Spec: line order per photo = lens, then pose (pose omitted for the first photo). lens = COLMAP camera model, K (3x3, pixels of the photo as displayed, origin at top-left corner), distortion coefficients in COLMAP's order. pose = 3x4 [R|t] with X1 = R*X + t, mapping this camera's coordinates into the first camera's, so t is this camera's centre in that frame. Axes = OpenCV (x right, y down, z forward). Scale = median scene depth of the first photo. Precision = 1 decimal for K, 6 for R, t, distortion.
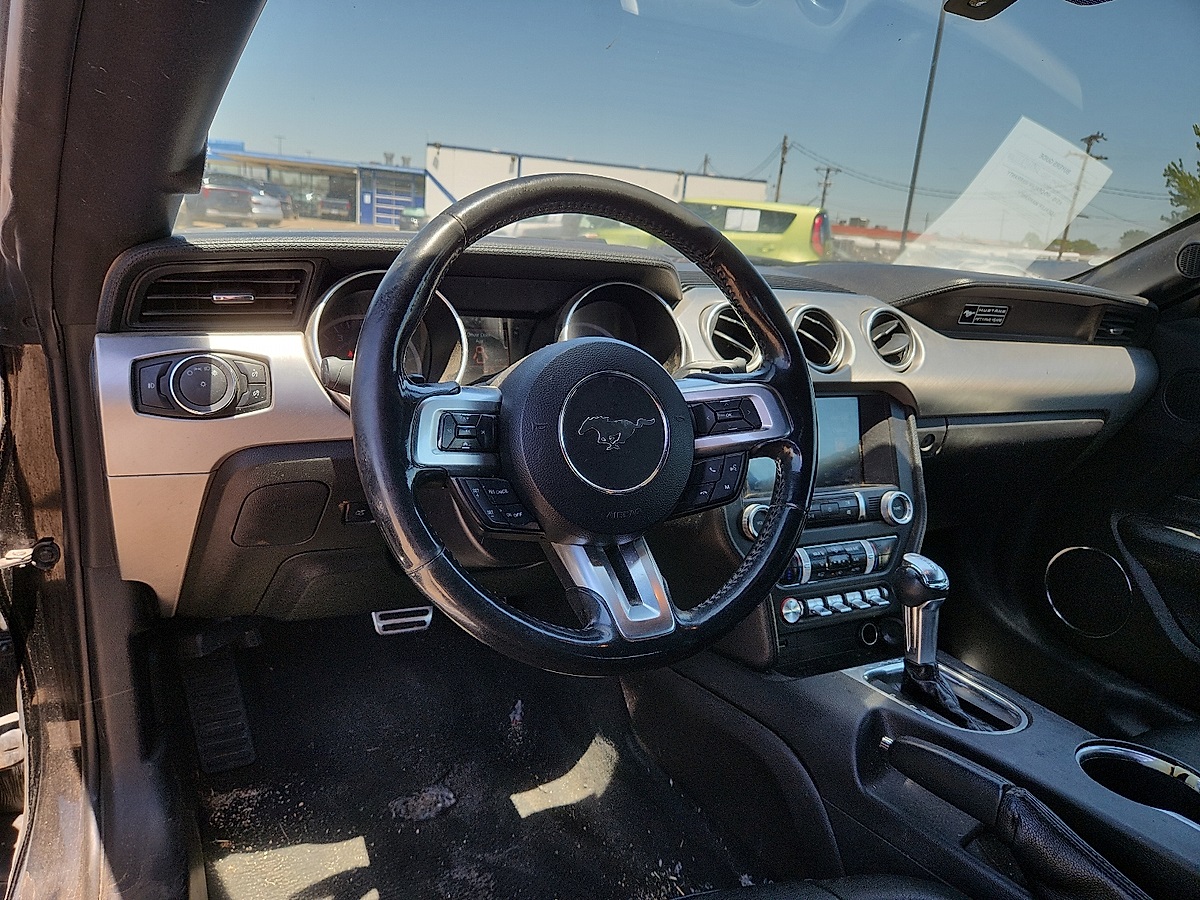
lens RADIAL K [[1456.4, 0, 602.4], [0, 1456.4, 451.3], [0, 0, 1]] dist [0.132370, 0.000000]
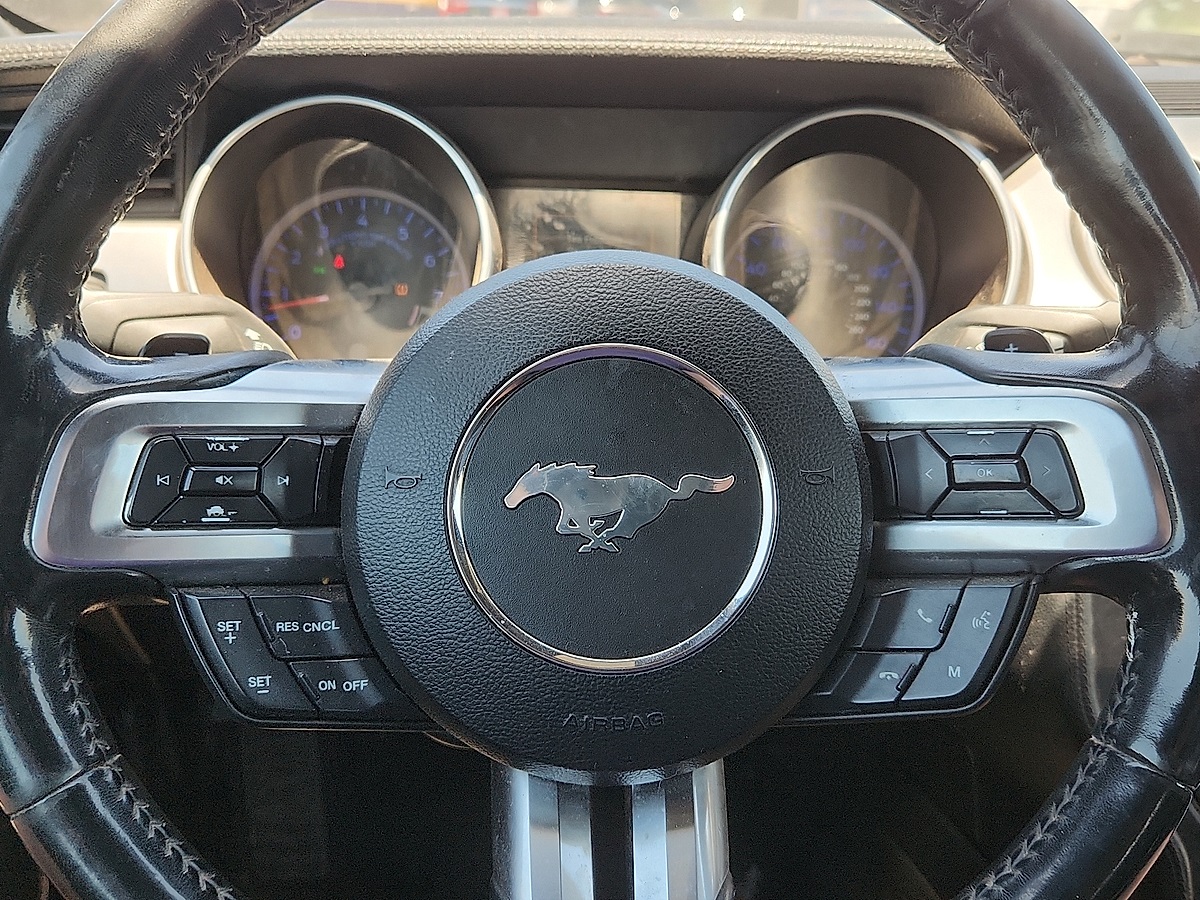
lens RADIAL K [[1456.4, 0, 599.6], [0, 1456.4, 450.6], [0, 0, 1]] dist [0.132370, 0.000000]
pose [[0.833583, 0.104583, -0.542403, 0.205395], [-0.044502, 0.991437, 0.122771, -0.071499], [0.550598, -0.078202, 0.831099, 0.638840]]
